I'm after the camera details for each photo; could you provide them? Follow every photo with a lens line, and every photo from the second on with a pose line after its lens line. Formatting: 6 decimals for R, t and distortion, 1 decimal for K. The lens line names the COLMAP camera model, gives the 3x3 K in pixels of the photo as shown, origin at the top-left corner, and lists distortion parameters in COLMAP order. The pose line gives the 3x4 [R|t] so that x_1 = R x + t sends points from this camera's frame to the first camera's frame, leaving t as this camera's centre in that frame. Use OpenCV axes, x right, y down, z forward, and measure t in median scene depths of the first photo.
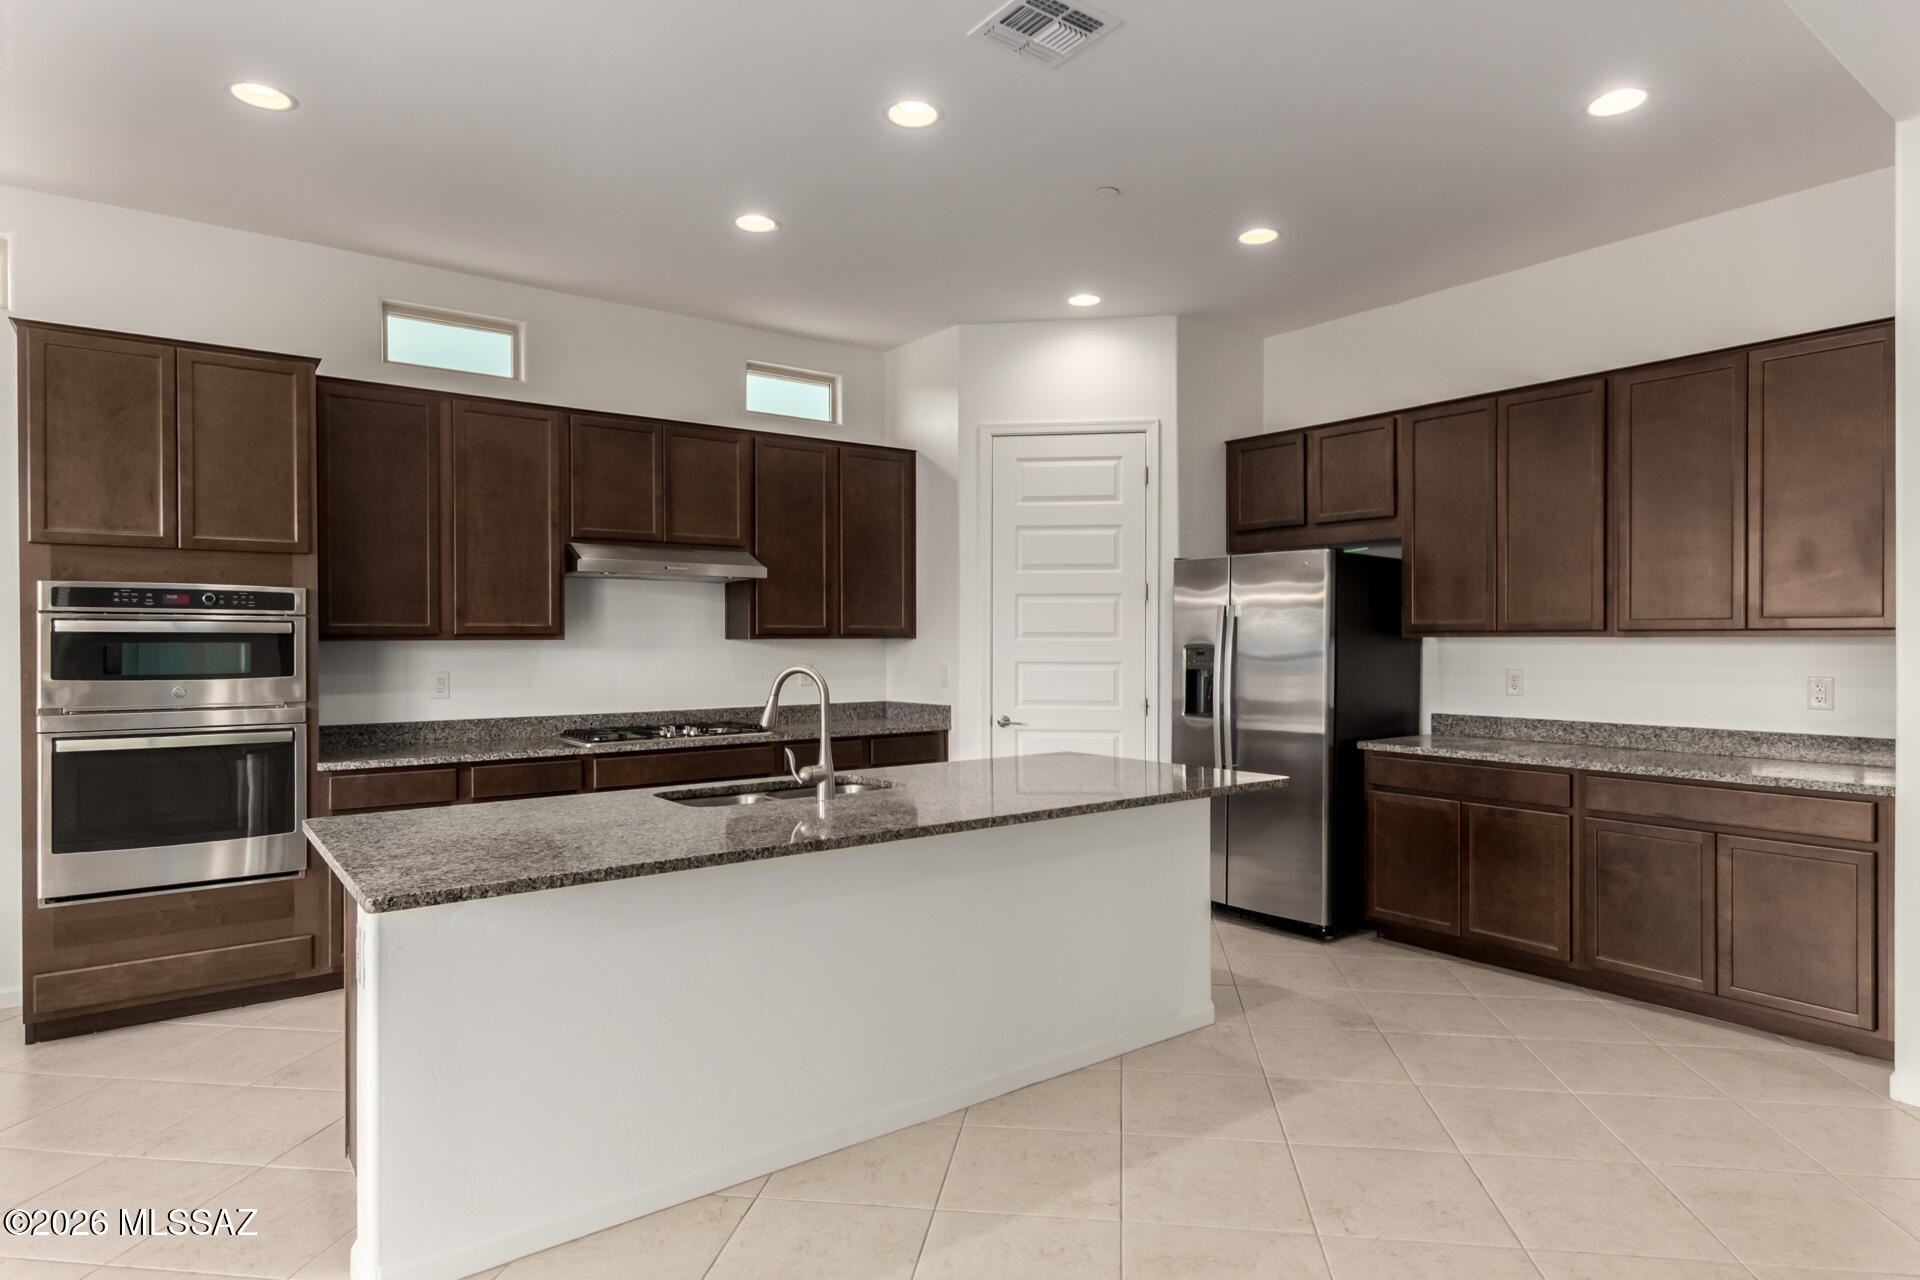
lens RADIAL K [[1070.2, 0, 989.8], [0, 1070.2, 642.5], [0, 0, 1]] dist [0.014445, 0.000255]
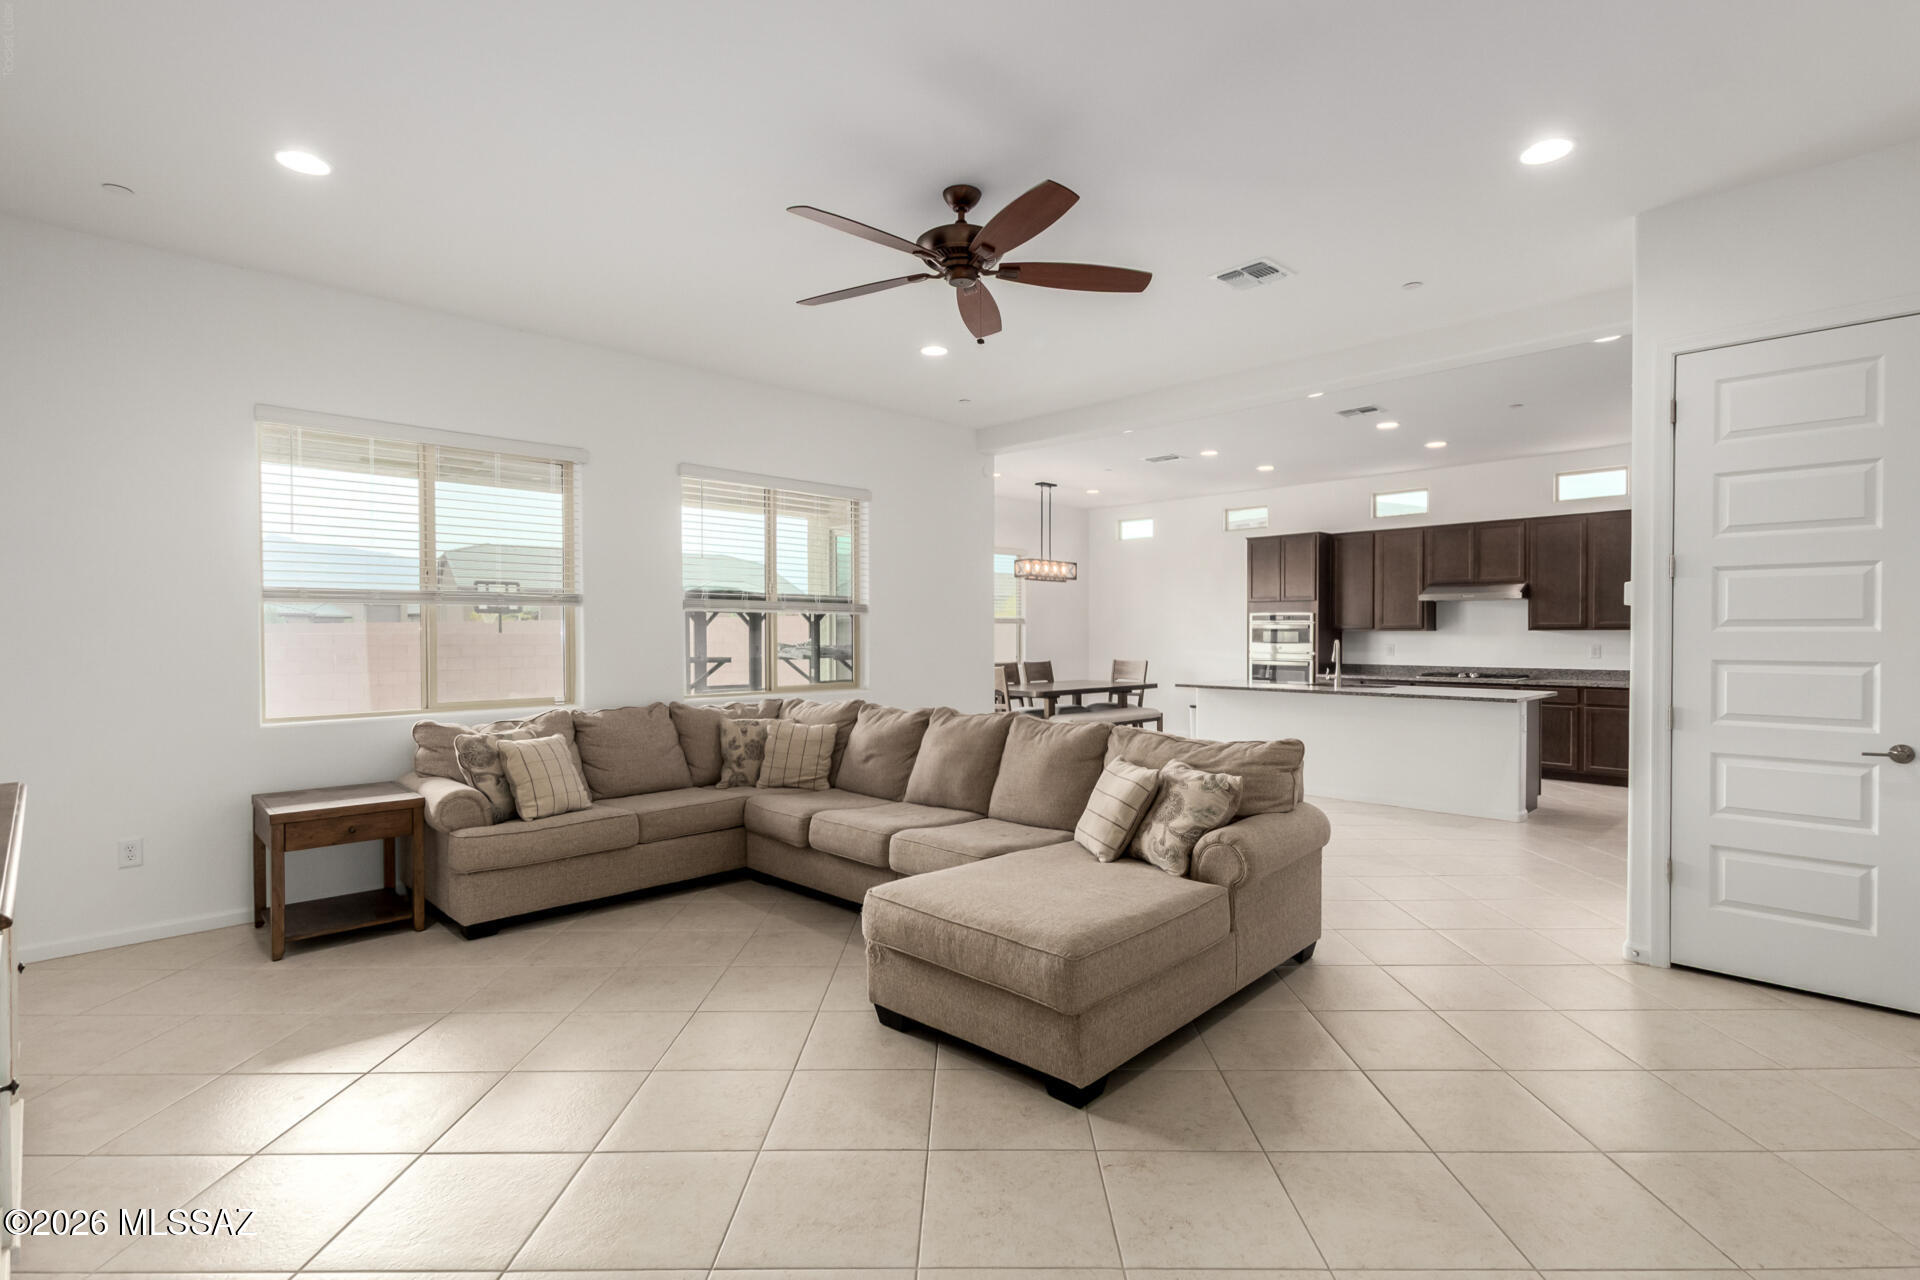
lens RADIAL K [[908.3, 0, 972.6], [0, 908.3, 643.7], [0, 0, 1]] dist [0.009755, -0.000120]
pose [[0.125146, 0.015864, -0.992011, 1.362881], [-0.002556, 0.999874, 0.015667, -0.002732], [0.992135, 0.000575, 0.125171, -0.172348]]
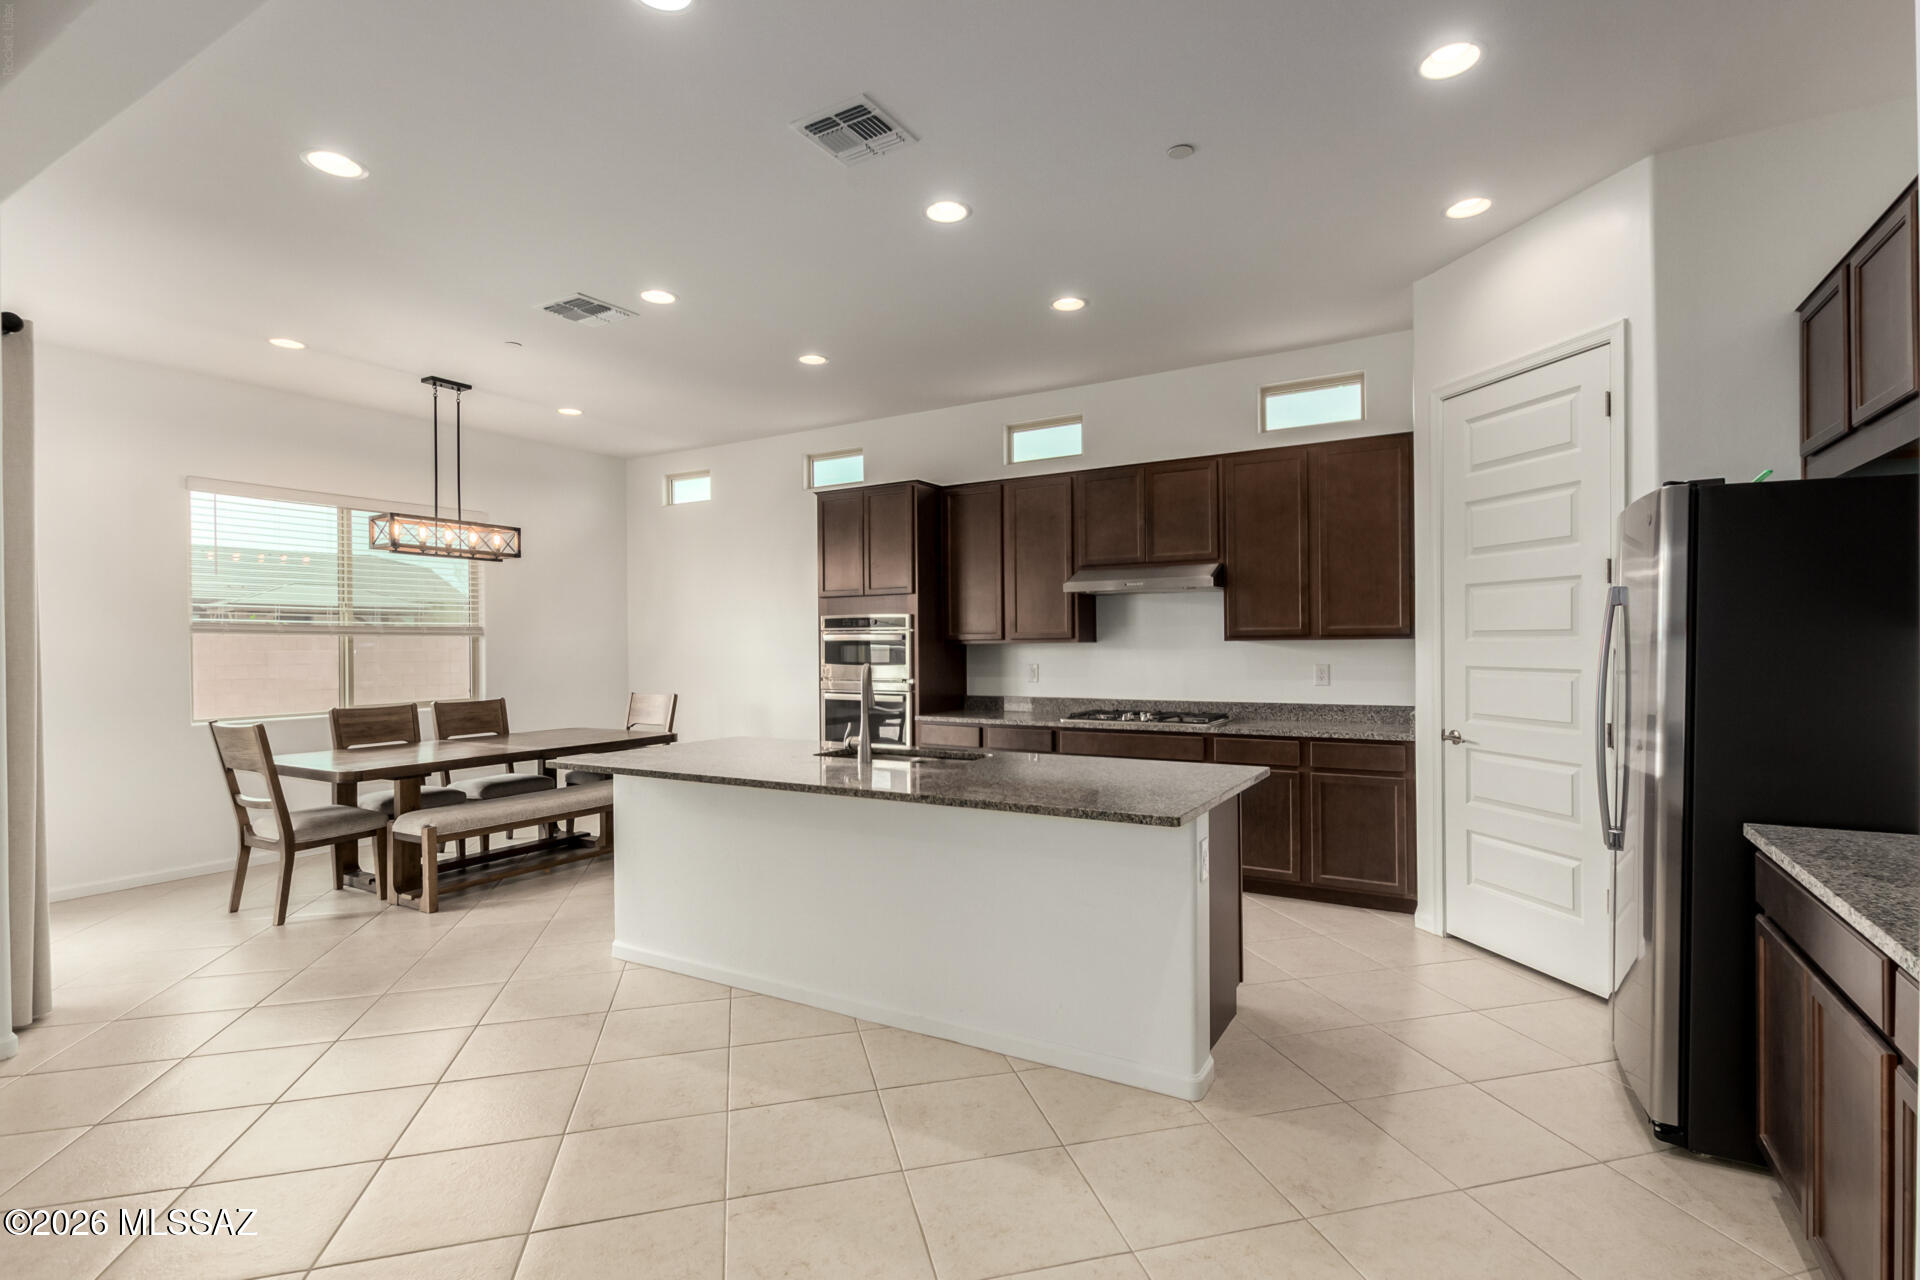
lens RADIAL K [[908.3, 0, 972.6], [0, 908.3, 643.7], [0, 0, 1]] dist [0.009755, -0.000120]
pose [[0.373903, -0.000933, -0.927467, 0.622063], [0.005714, 0.999983, 0.001298, -0.003301], [0.927450, -0.005785, 0.373902, 0.445087]]
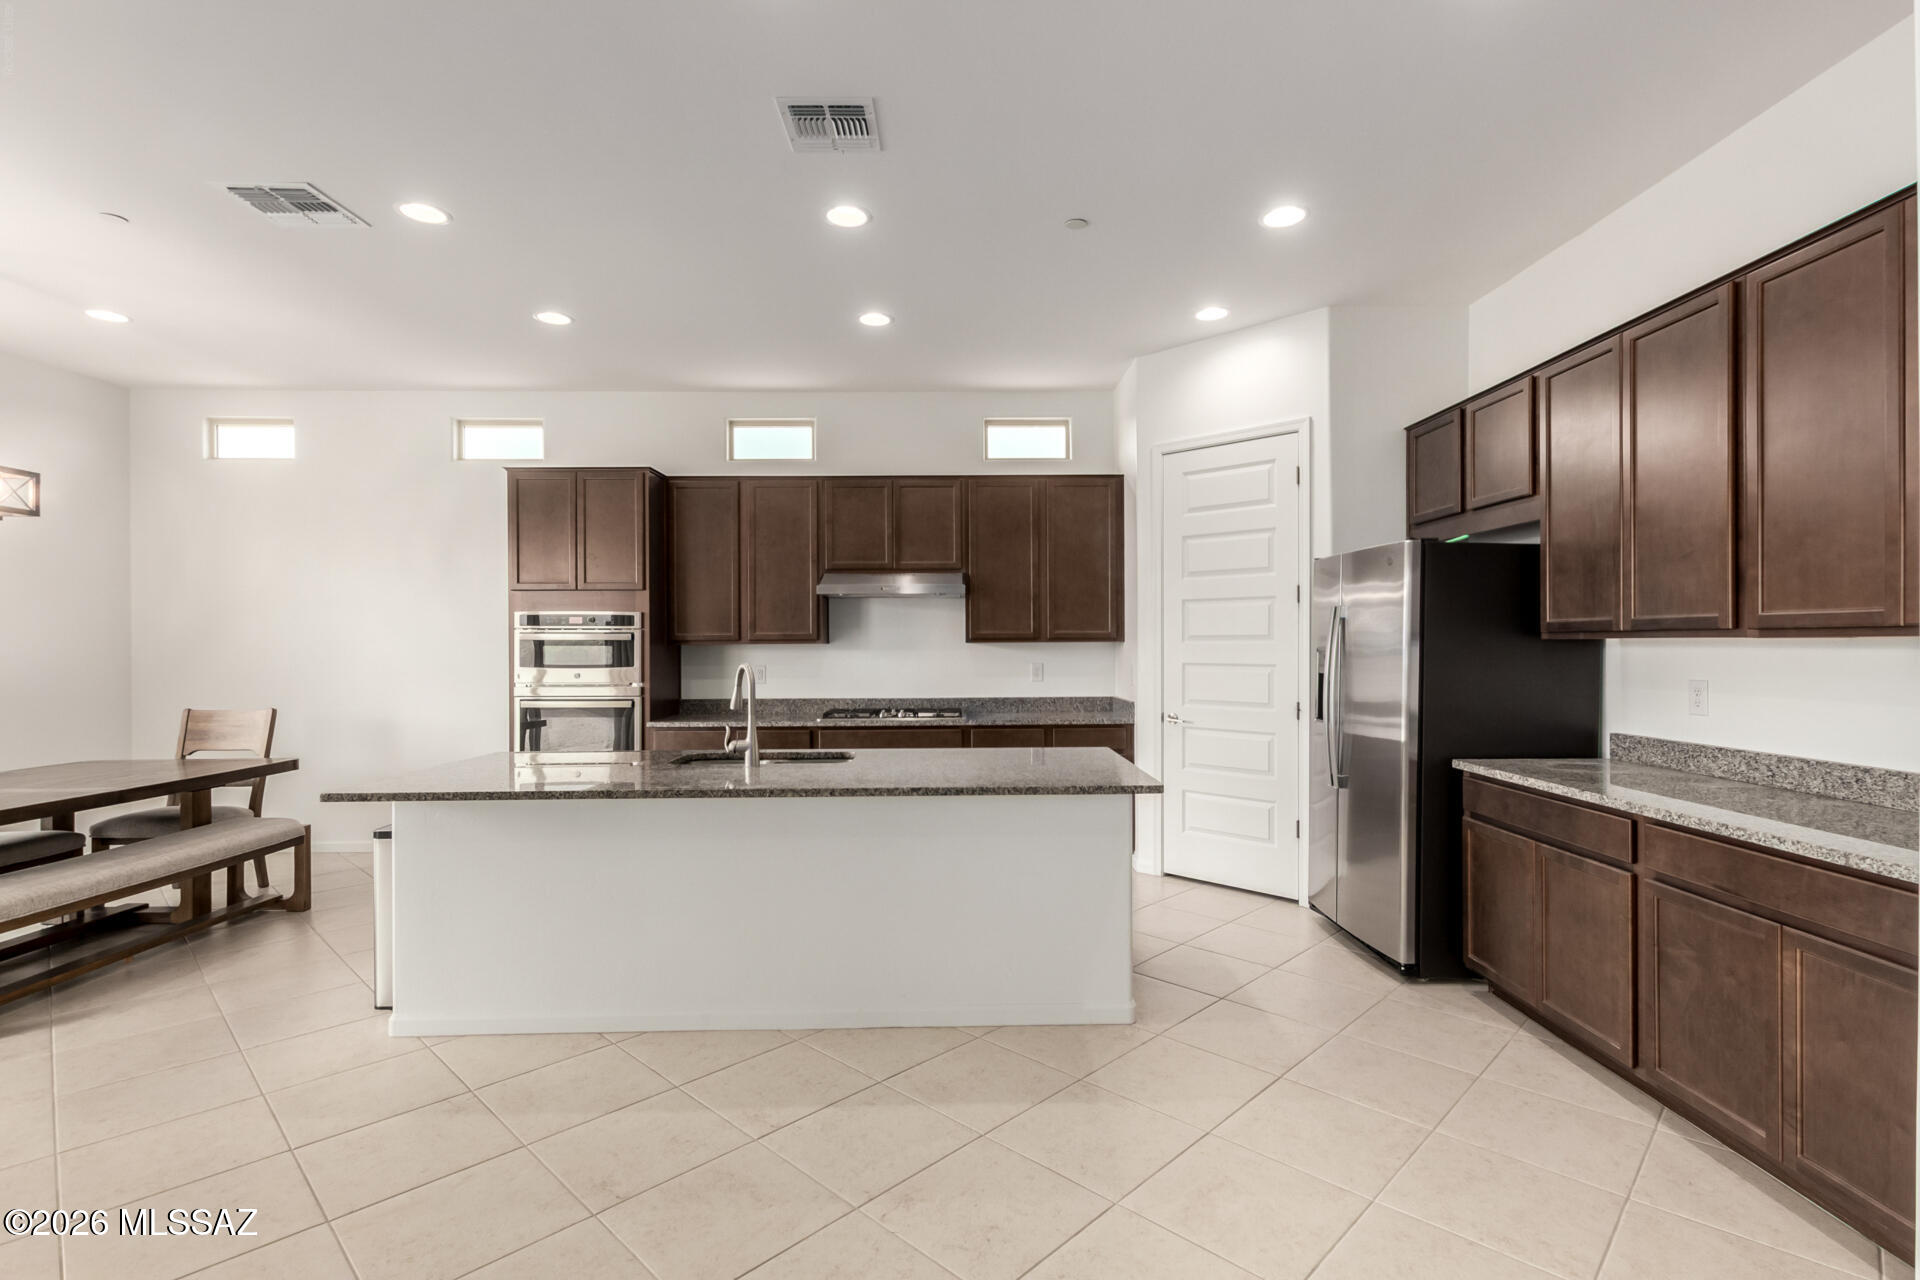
lens RADIAL K [[907.3, 0, 981.1], [0, 907.3, 642.8], [0, 0, 1]] dist [0.009251, -0.000116]
pose [[0.804097, -0.002297, -0.594493, 0.466308], [0.001116, 0.999997, -0.002354, -0.000644], [0.594497, 0.001229, 0.804097, 0.177312]]
